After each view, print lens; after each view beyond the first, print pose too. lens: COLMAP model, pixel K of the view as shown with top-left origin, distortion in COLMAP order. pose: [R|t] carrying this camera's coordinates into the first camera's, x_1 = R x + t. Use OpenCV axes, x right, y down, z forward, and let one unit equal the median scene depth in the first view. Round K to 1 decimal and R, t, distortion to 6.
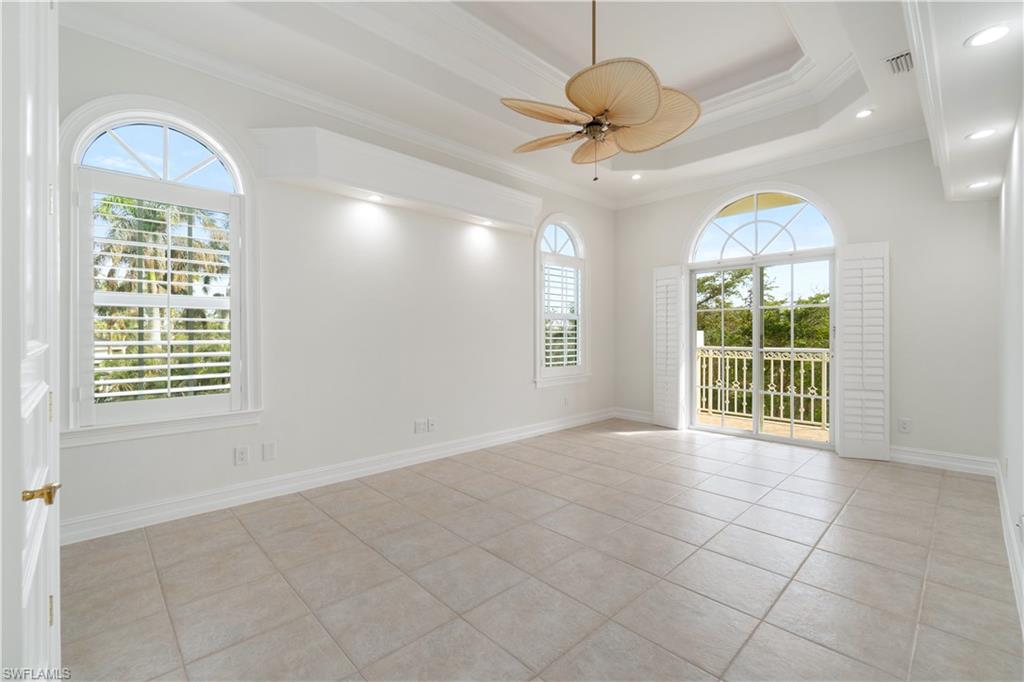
lens RADIAL K [[447.2, 0, 507.9], [0, 447.2, 339.1], [0, 0, 1]] dist [0.003681, 0.000872]
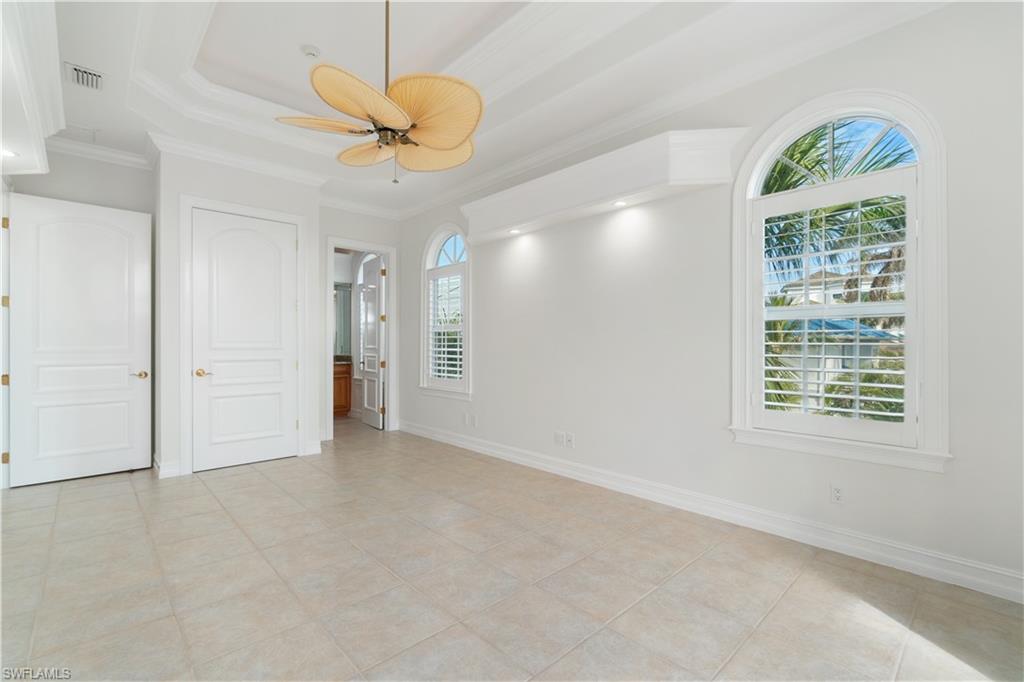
lens RADIAL K [[447.2, 0, 507.6], [0, 447.2, 338.4], [0, 0, 1]] dist [0.003681, 0.000872]
pose [[-0.006165, -0.008263, -0.999947, 1.027633], [-0.014345, 0.999864, -0.008174, -0.027803], [0.999878, 0.014293, -0.006283, 1.103206]]
